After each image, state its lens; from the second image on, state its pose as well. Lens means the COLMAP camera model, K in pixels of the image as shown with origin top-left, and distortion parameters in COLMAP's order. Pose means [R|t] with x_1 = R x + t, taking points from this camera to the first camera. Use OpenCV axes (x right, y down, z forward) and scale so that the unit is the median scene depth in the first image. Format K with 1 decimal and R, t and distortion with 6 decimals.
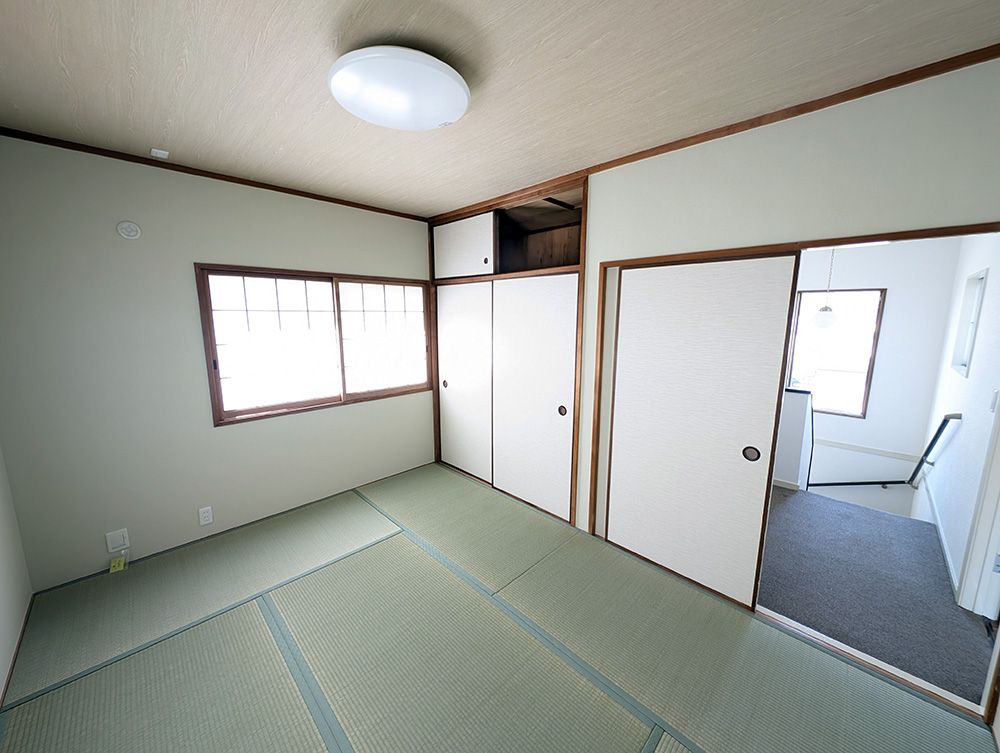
lens RADIAL K [[375.2, 0, 505.1], [0, 375.2, 373.0], [0, 0, 1]] dist [0.004033, -0.002183]
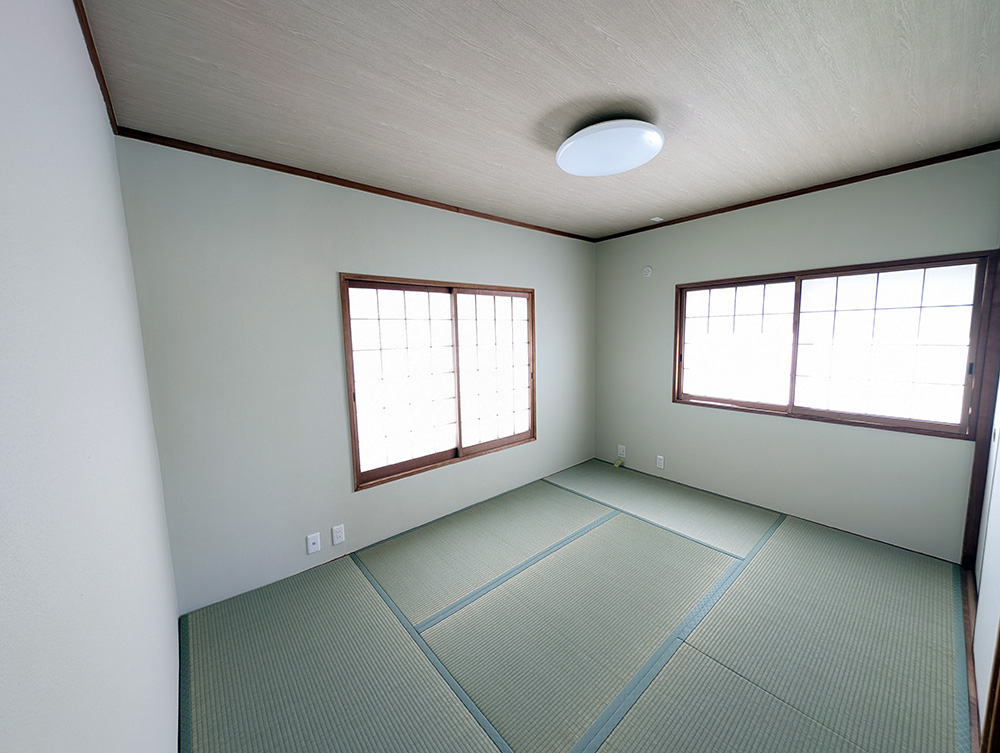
lens RADIAL K [[375.2, 0, 505.4], [0, 375.2, 376.5], [0, 0, 1]] dist [0.004033, -0.002183]
pose [[-0.085550, 0.112183, -0.989998, 0.591005], [-0.139766, 0.982464, 0.123407, -0.031357], [0.986482, 0.148926, -0.068370, 0.441753]]
